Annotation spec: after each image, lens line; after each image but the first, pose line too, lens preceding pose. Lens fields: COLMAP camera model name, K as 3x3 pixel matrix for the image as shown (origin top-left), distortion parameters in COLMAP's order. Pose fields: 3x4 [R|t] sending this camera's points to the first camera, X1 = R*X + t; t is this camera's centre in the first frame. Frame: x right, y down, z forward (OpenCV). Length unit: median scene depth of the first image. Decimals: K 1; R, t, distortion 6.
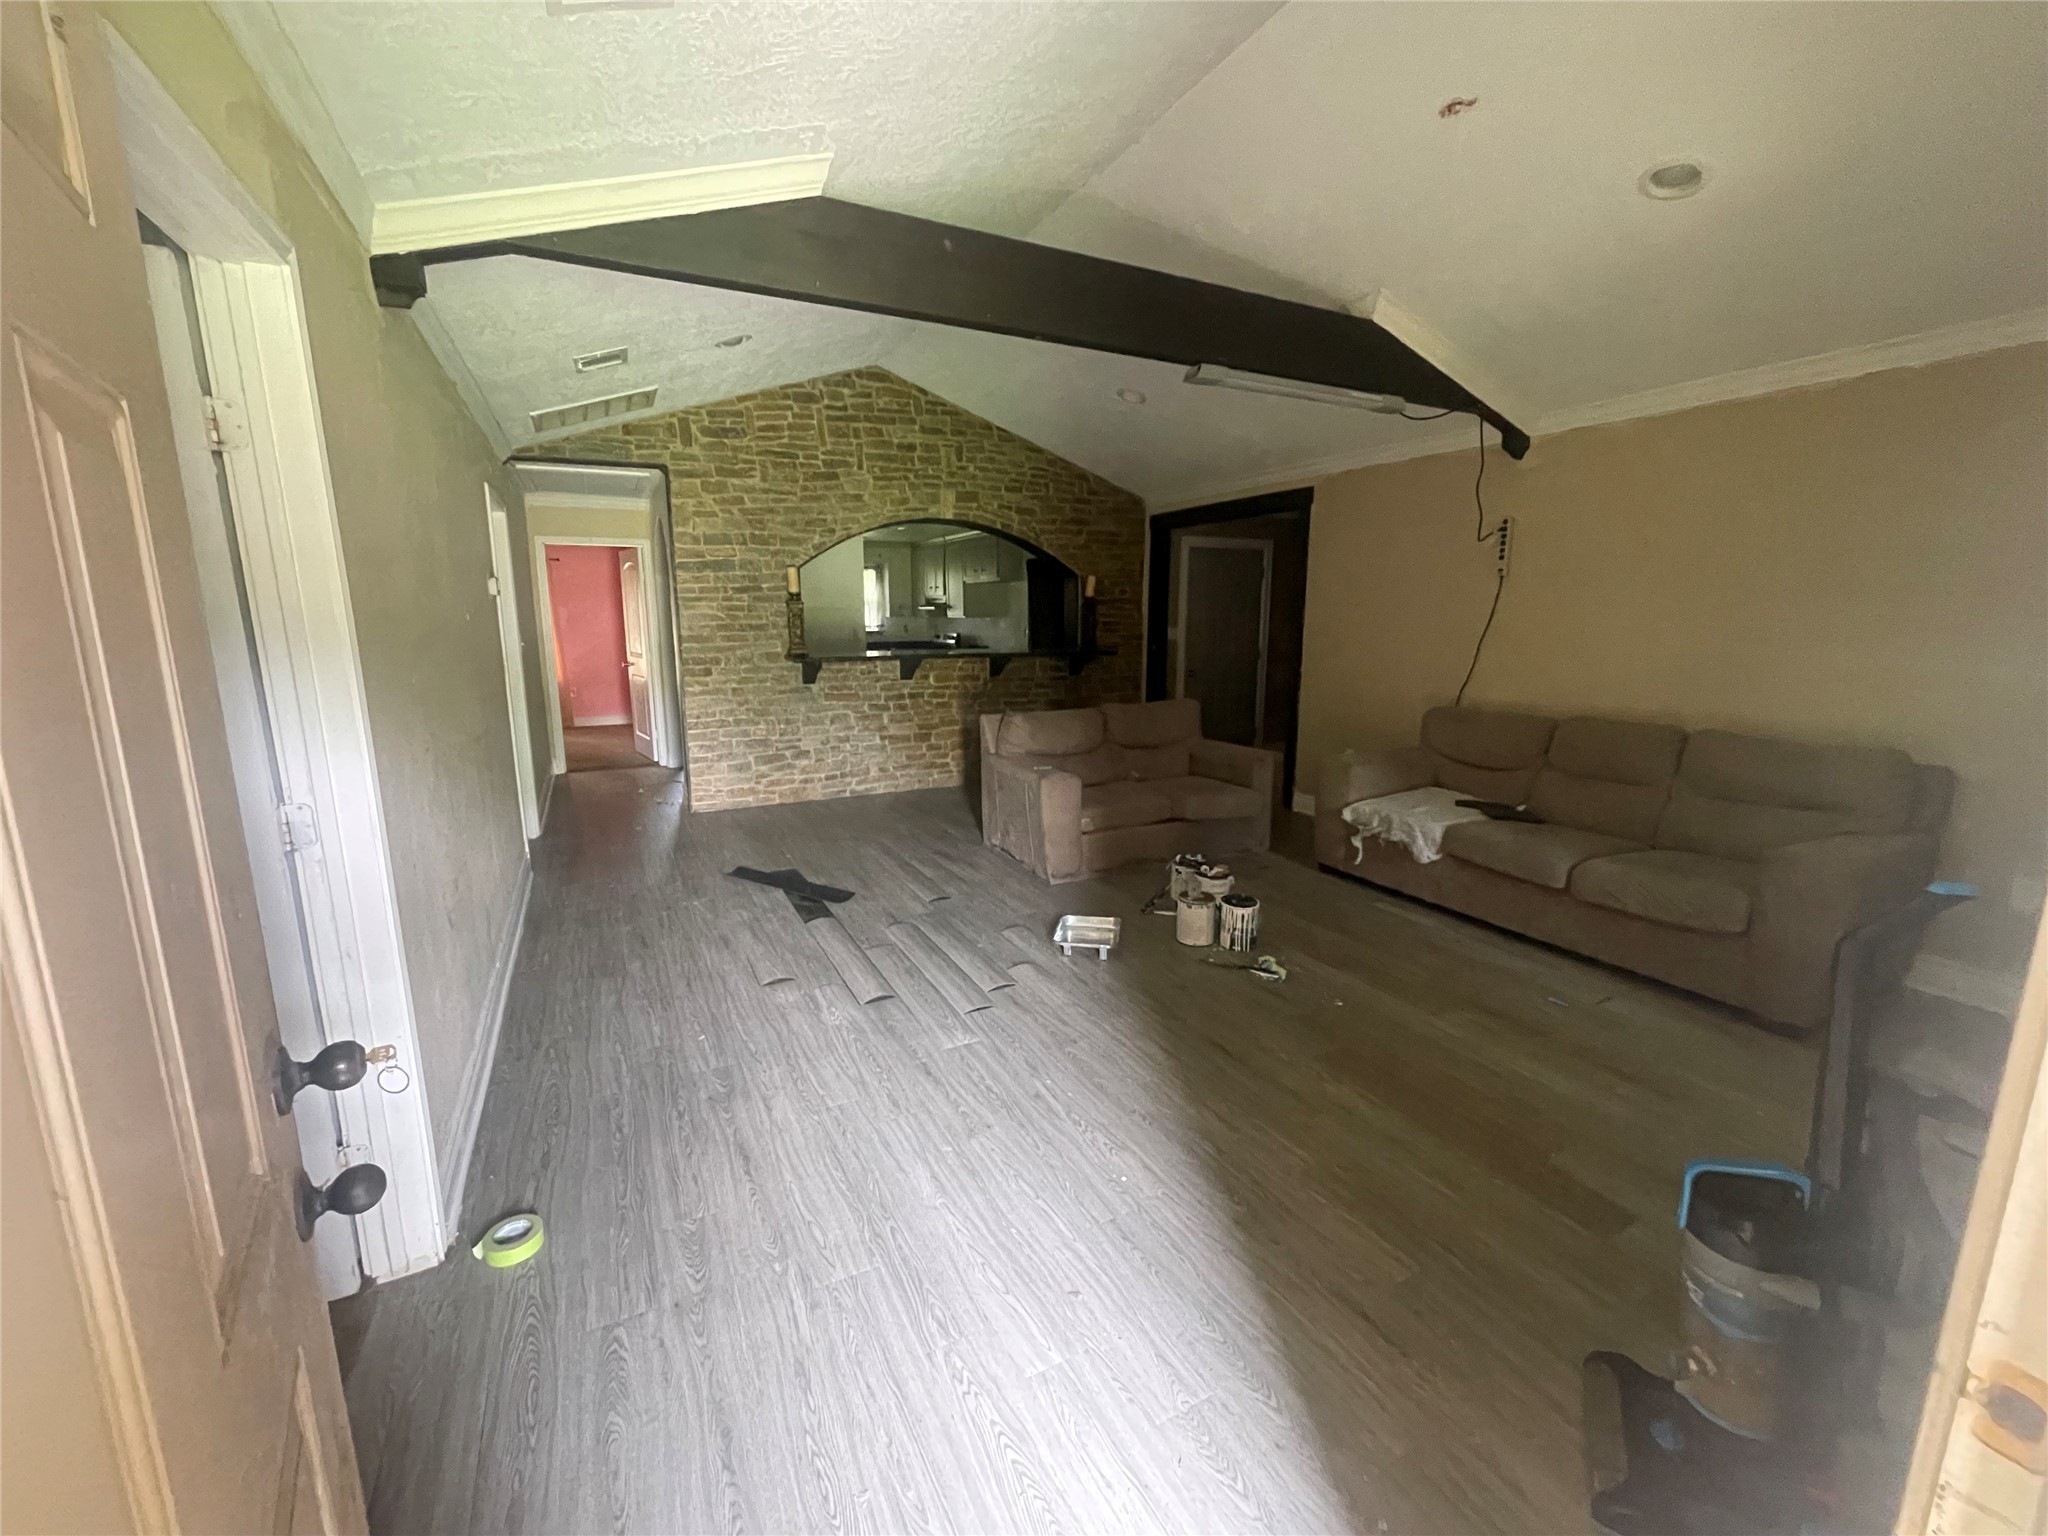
lens RADIAL K [[839.6, 0, 1024.0], [0, 839.6, 768.0], [0, 0, 1]] dist [0.002851, 0.000291]
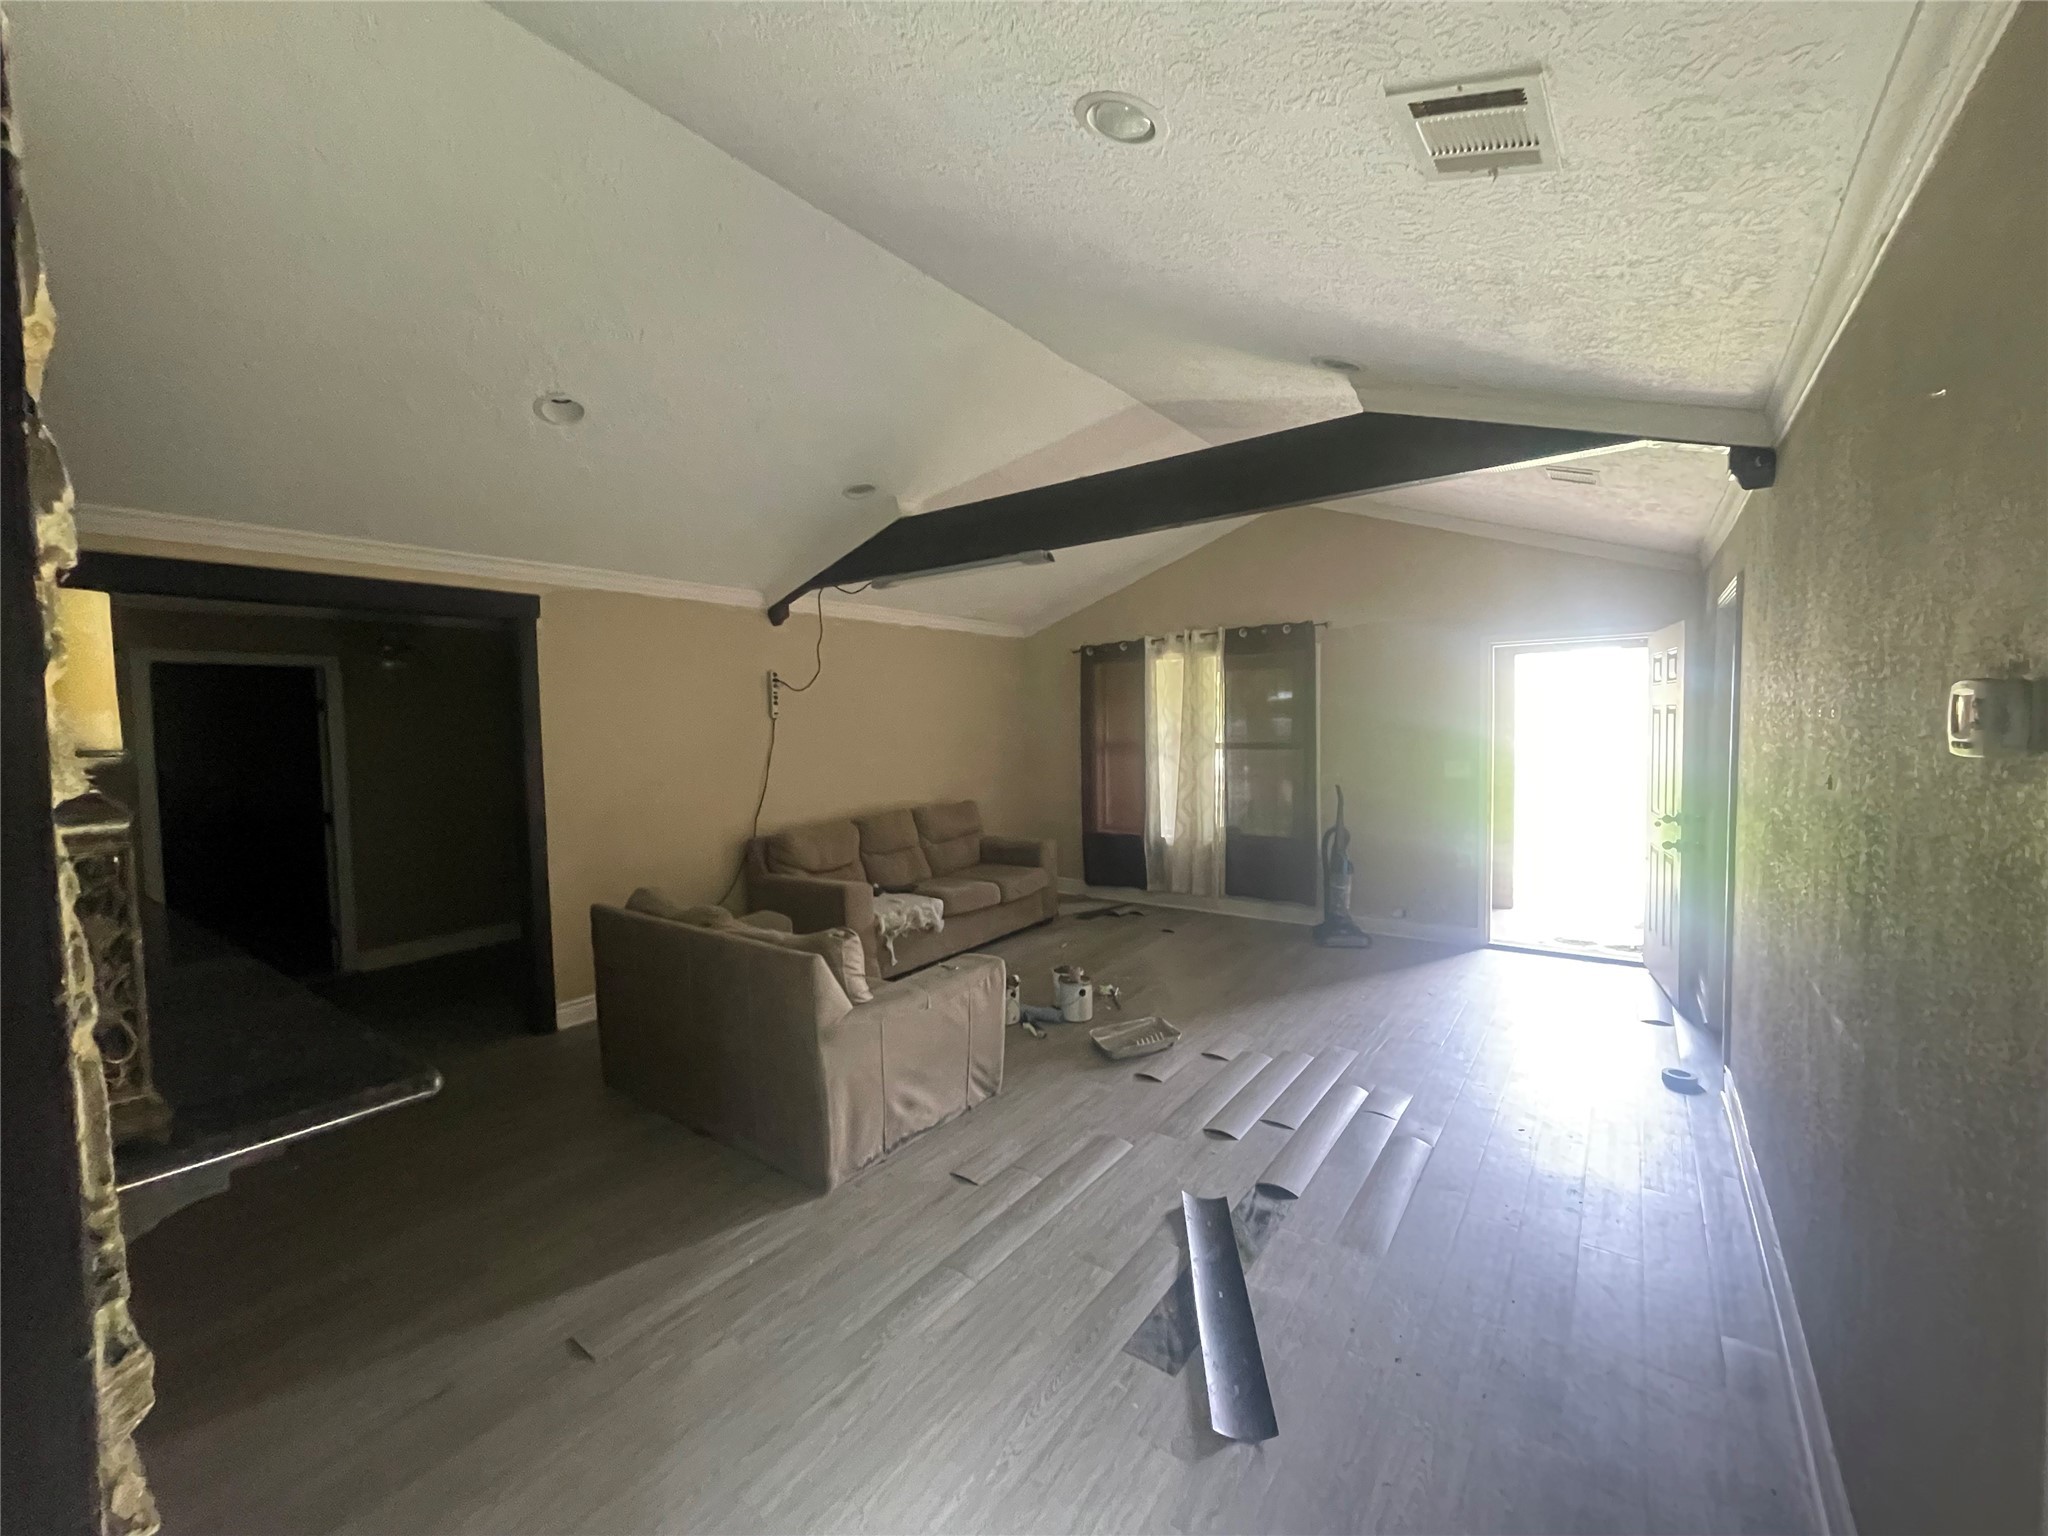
lens RADIAL K [[839.6, 0, 1024.0], [0, 839.6, 768.0], [0, 0, 1]] dist [0.002851, 0.000291]
pose [[-0.457024, -0.036201, 0.888717, -0.473657], [0.189288, 0.972324, 0.136949, -0.185110], [-0.869079, 0.230813, -0.437524, 0.888784]]
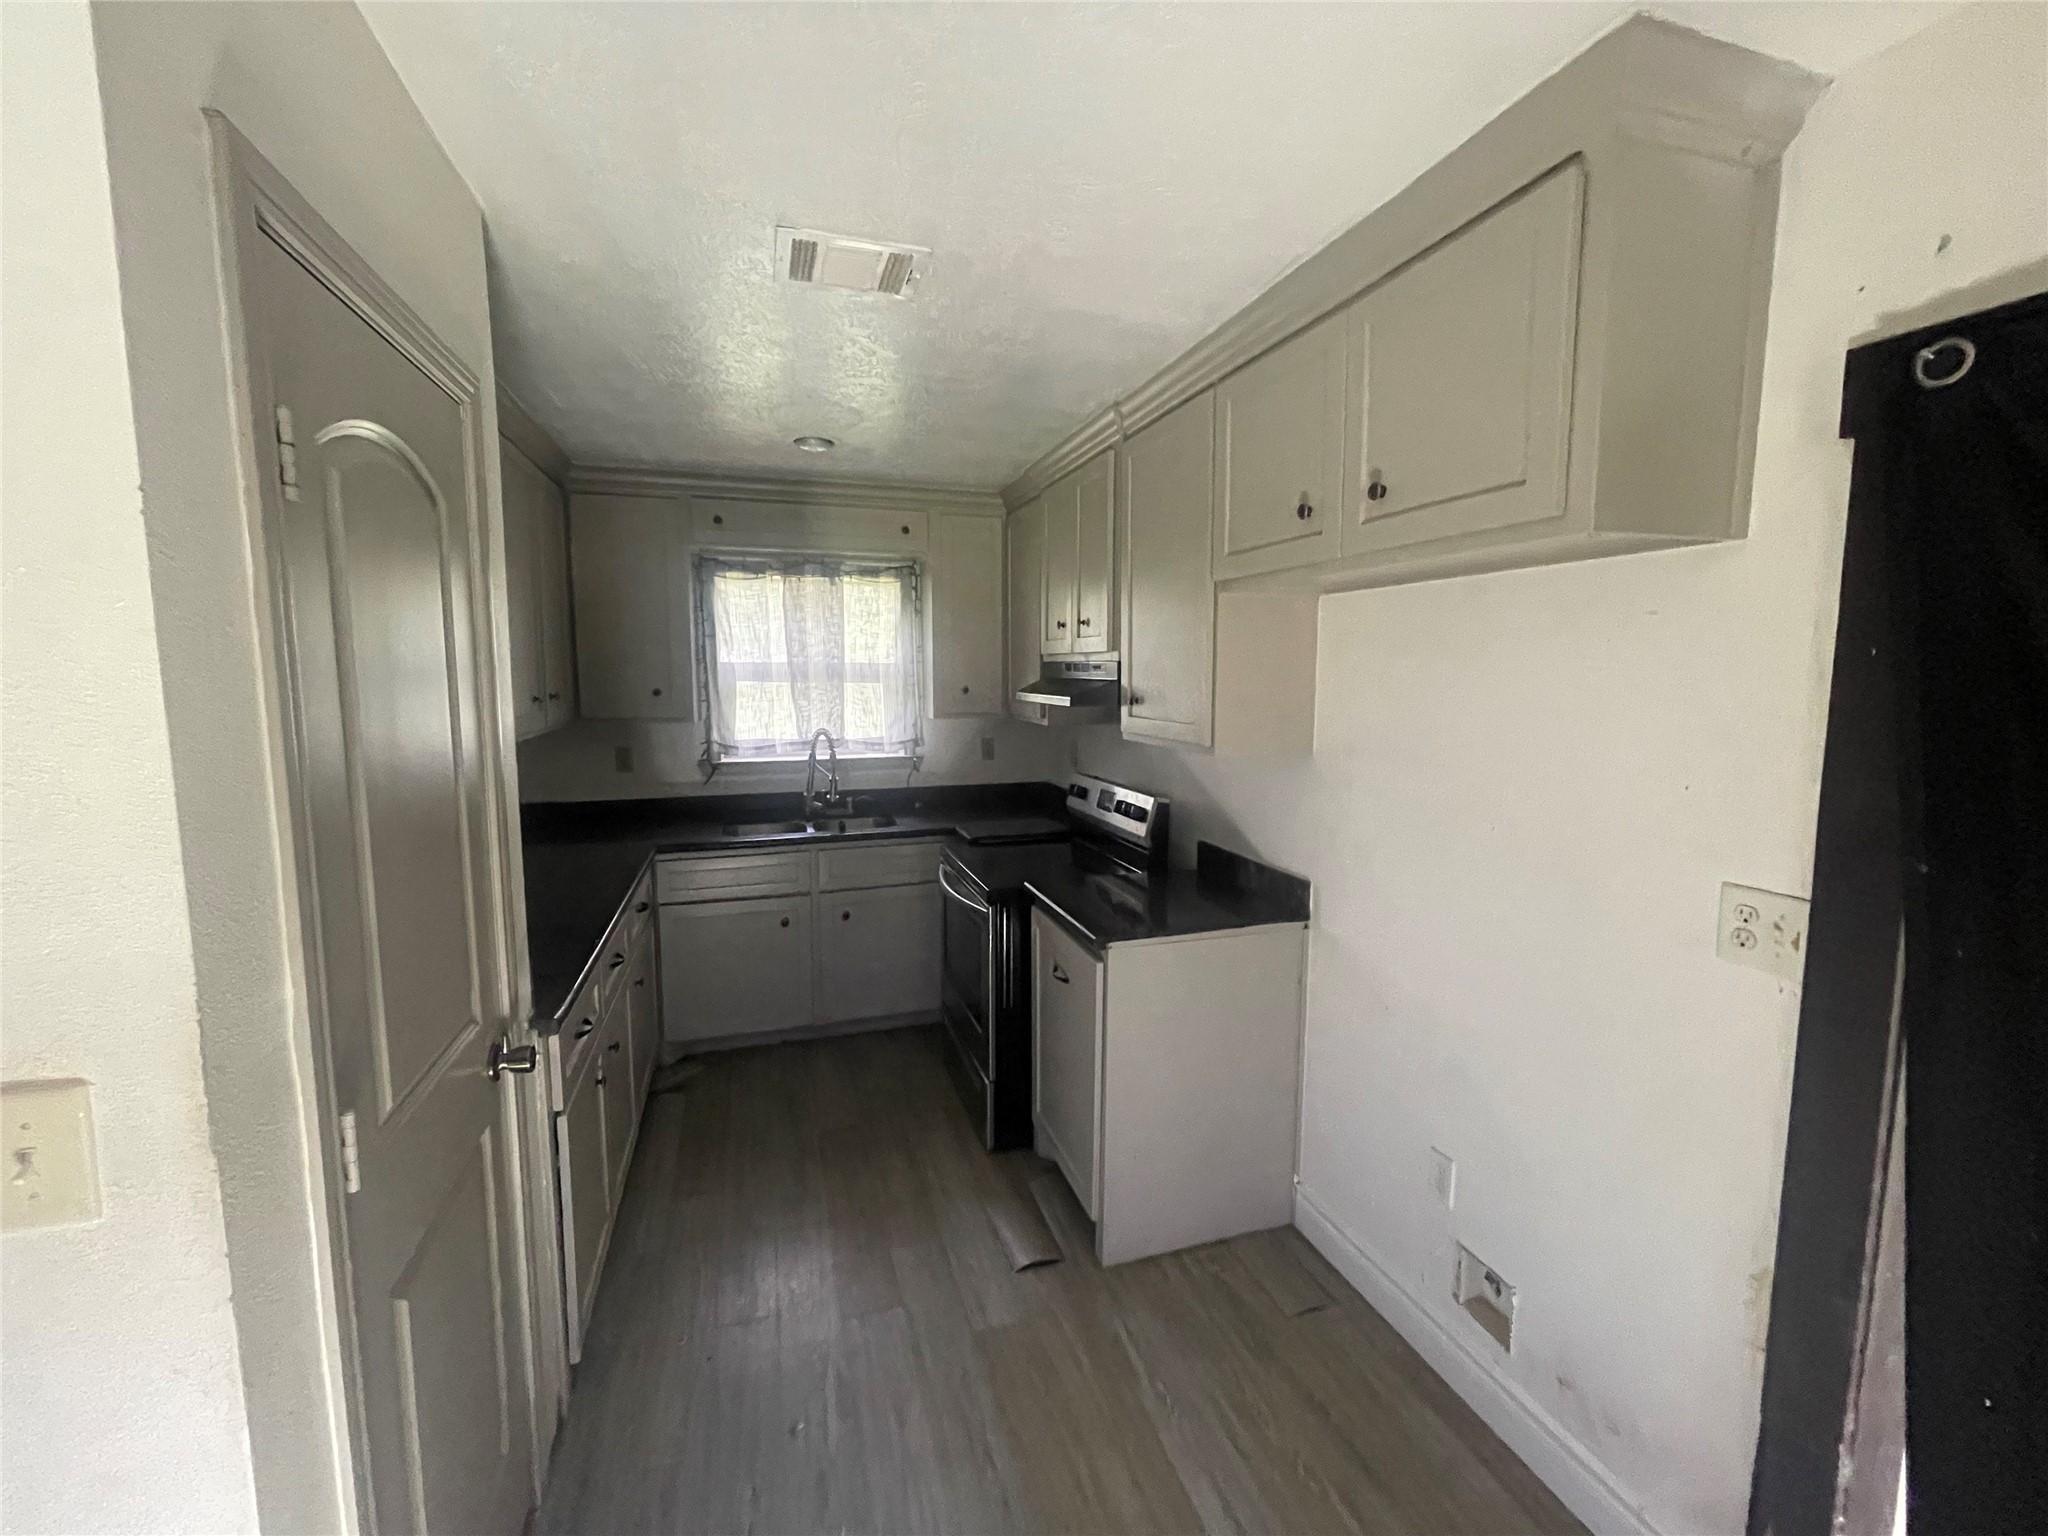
lens RADIAL K [[839.6, 0, 1024.0], [0, 839.6, 768.0], [0, 0, 1]] dist [0.002851, 0.000291]
pose [[0.987145, 0.020398, -0.158520, -0.138261], [-0.031000, 0.997423, -0.064700, -0.266549], [0.156792, 0.068782, 0.985234, 1.296417]]
